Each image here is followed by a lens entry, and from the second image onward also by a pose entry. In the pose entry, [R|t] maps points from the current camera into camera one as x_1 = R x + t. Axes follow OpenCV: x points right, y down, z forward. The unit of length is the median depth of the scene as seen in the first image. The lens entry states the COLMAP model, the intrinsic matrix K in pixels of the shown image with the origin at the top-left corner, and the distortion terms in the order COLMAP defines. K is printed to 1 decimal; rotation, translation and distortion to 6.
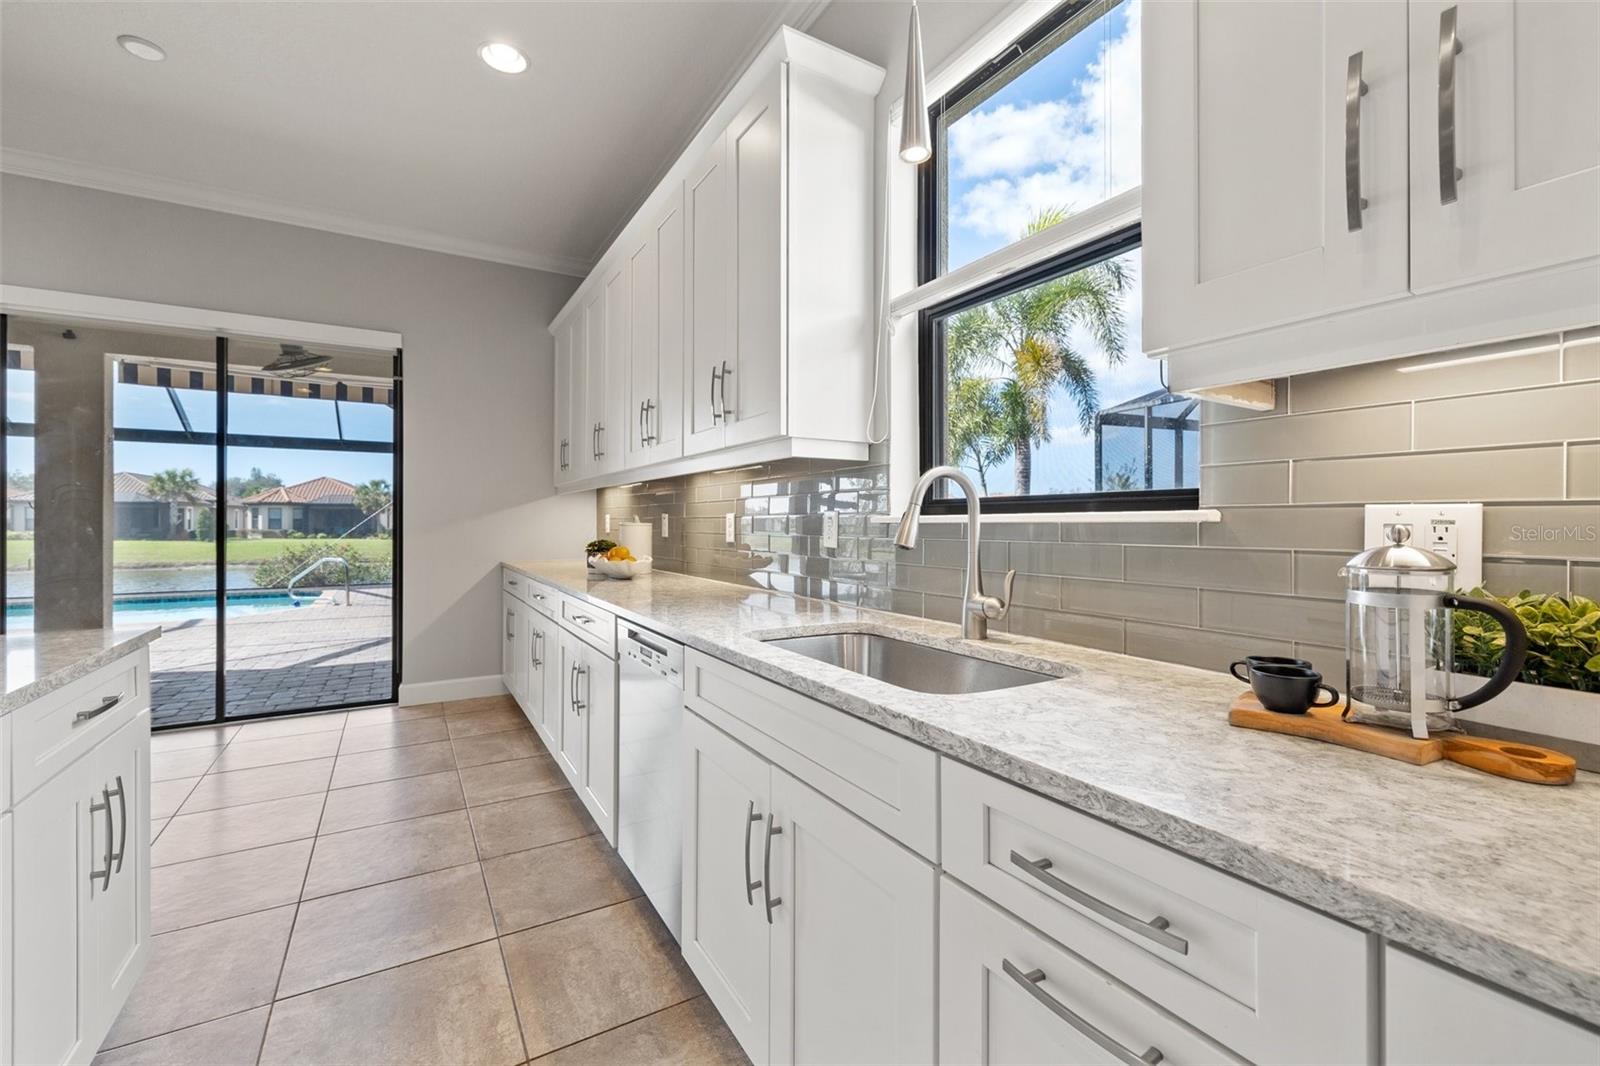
lens RADIAL K [[673.2, 0, 798.8], [0, 673.2, 521.7], [0, 0, 1]] dist [0.001425, 0.000043]
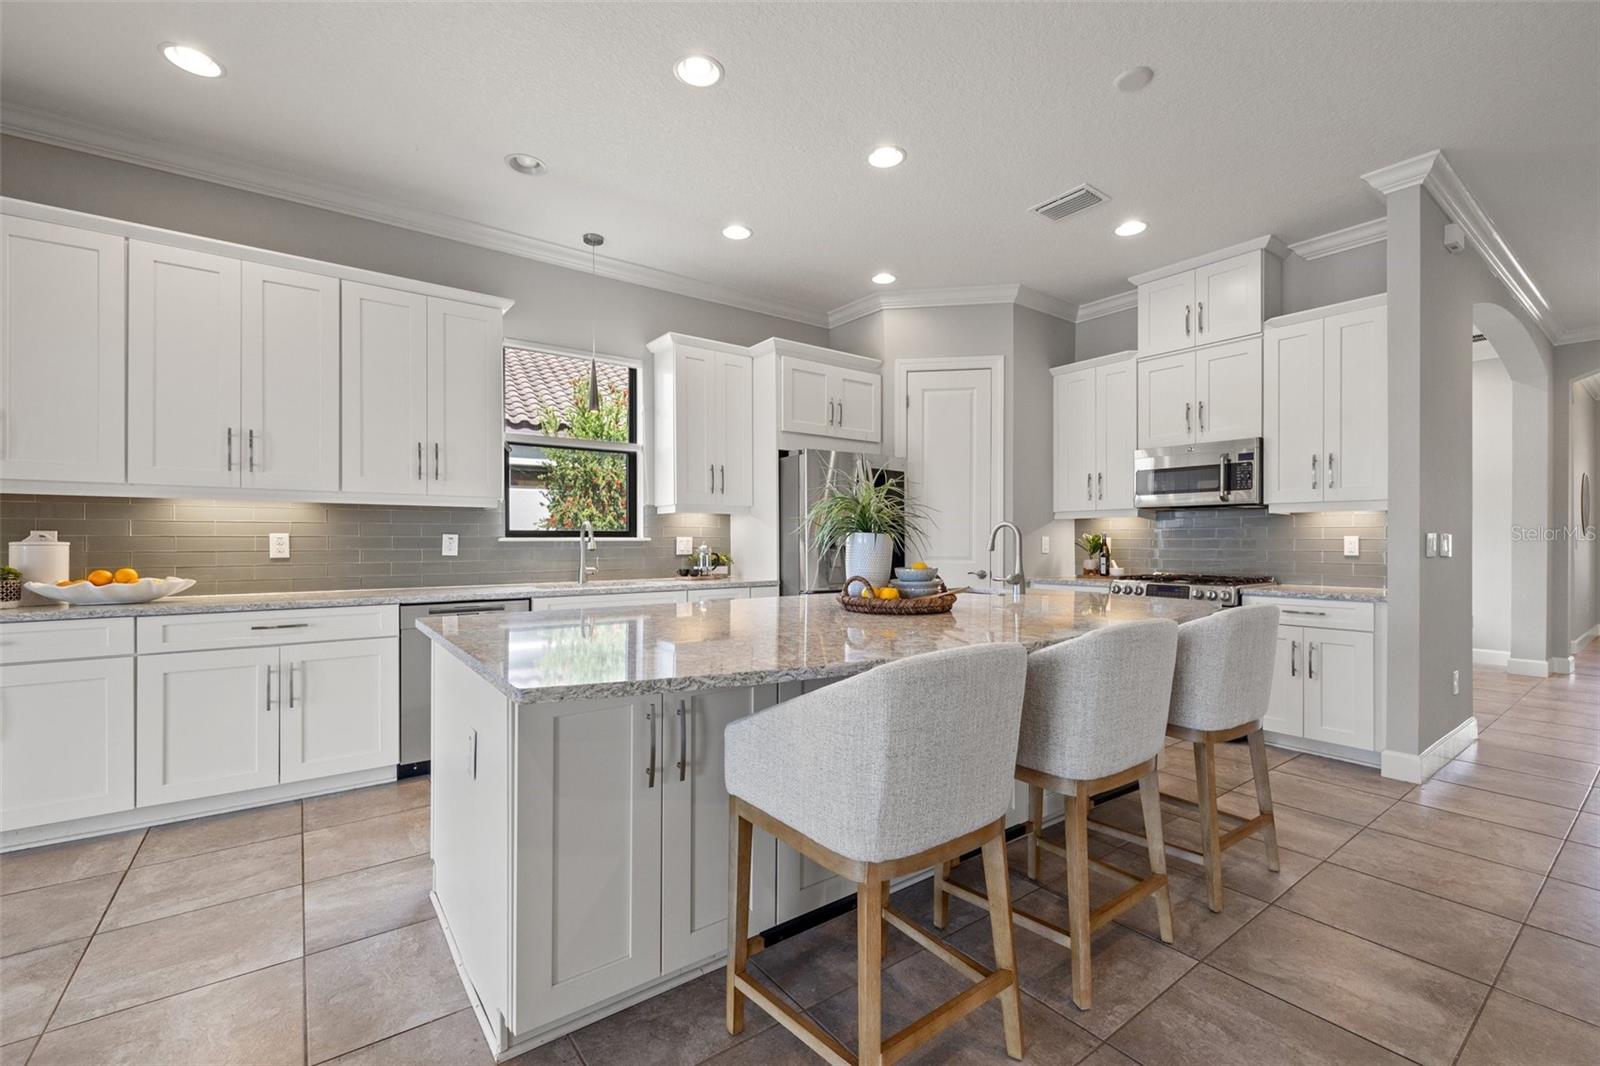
lens RADIAL K [[680.0, 0, 798.8], [0, 680.0, 538.4], [0, 0, 1]] dist [0.000810, 0.000474]
pose [[-0.096488, -0.000958, 0.995334, -0.384559], [-0.003478, 0.999994, 0.000625, -0.002001], [-0.995328, -0.003401, -0.096491, 0.058682]]
